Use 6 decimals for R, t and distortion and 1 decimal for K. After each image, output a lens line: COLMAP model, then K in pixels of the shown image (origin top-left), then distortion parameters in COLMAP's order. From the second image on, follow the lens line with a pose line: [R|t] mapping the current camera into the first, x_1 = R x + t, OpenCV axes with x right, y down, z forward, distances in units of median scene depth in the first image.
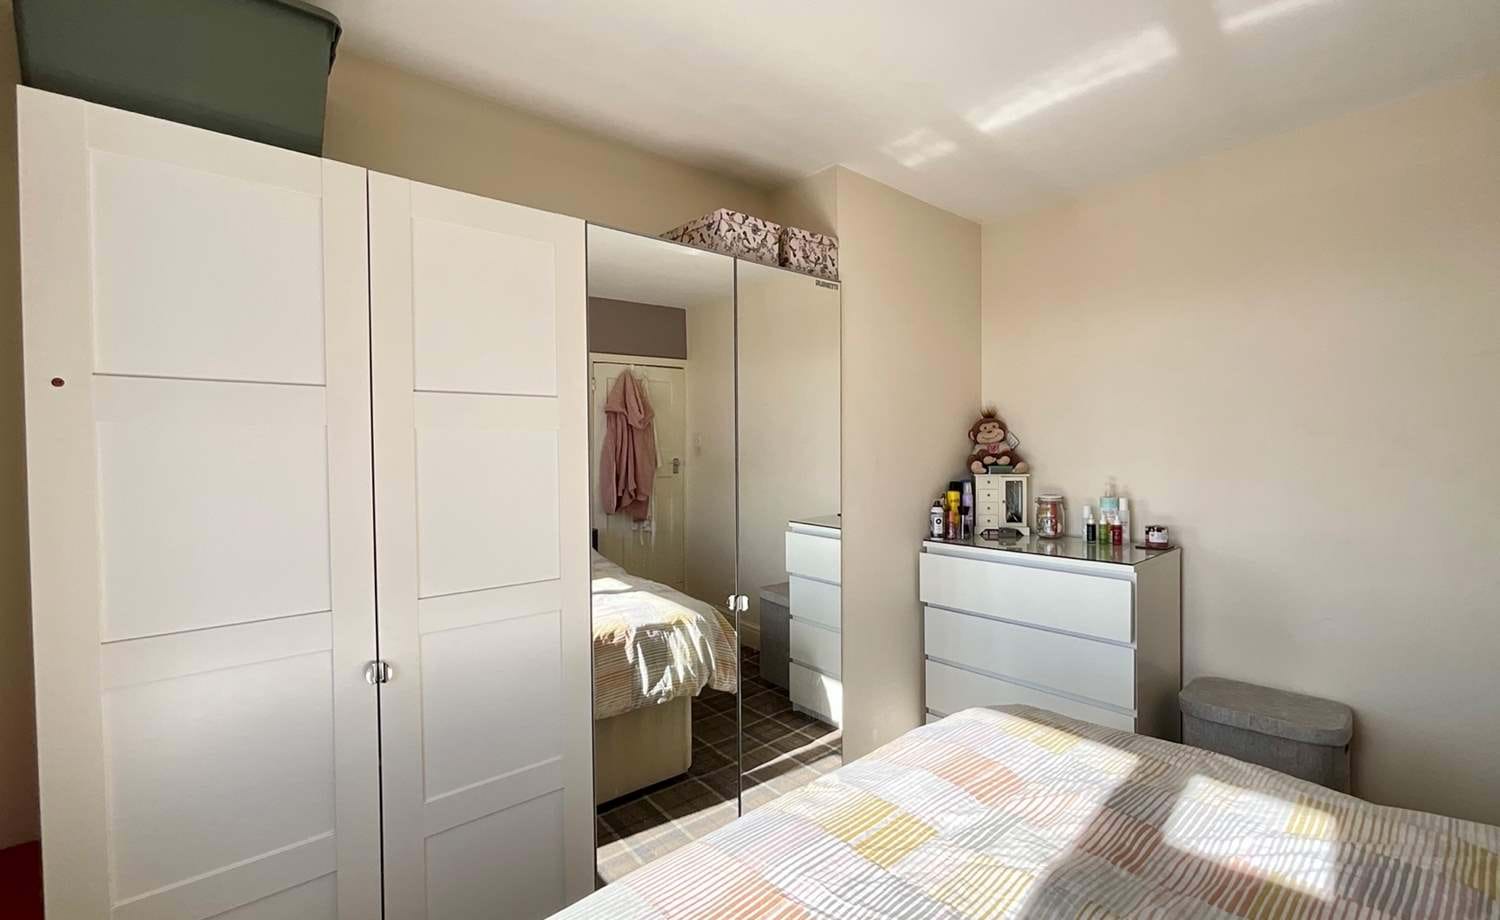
lens RADIAL K [[654.2, 0, 748.2], [0, 654.2, 457.2], [0, 0, 1]] dist [-0.011877, -0.000077]
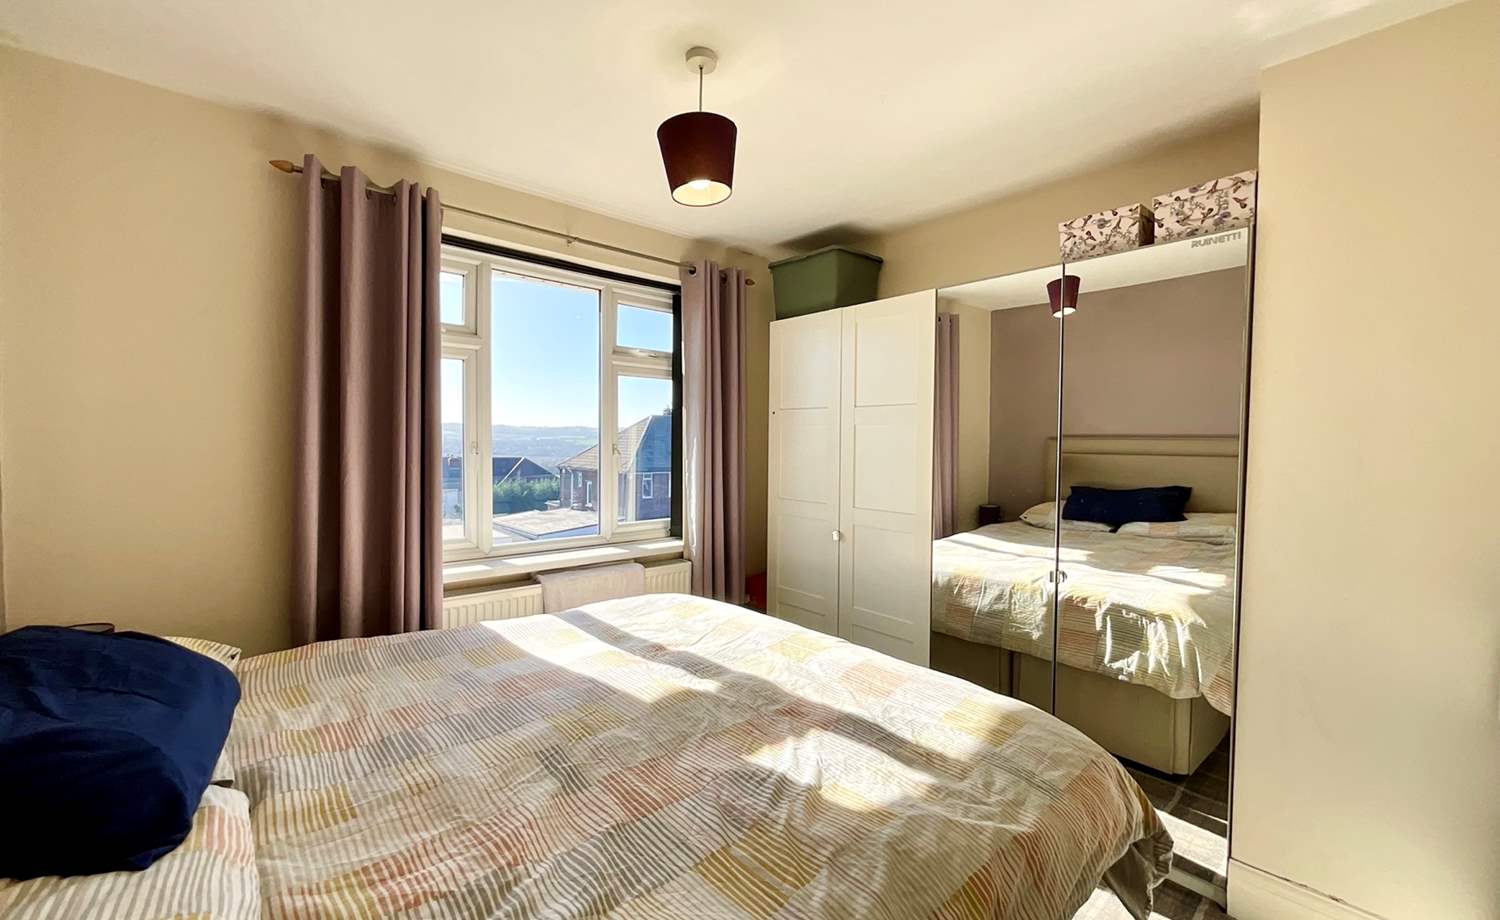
lens RADIAL K [[612.3, 0, 748.1], [0, 612.3, 456.0], [0, 0, 1]] dist [-0.000955, 0.000165]
pose [[0.013474, 0.028672, -0.999498, 0.884364], [-0.024869, 0.999289, 0.028331, 0.003241], [0.999600, 0.024474, 0.014178, 0.397535]]
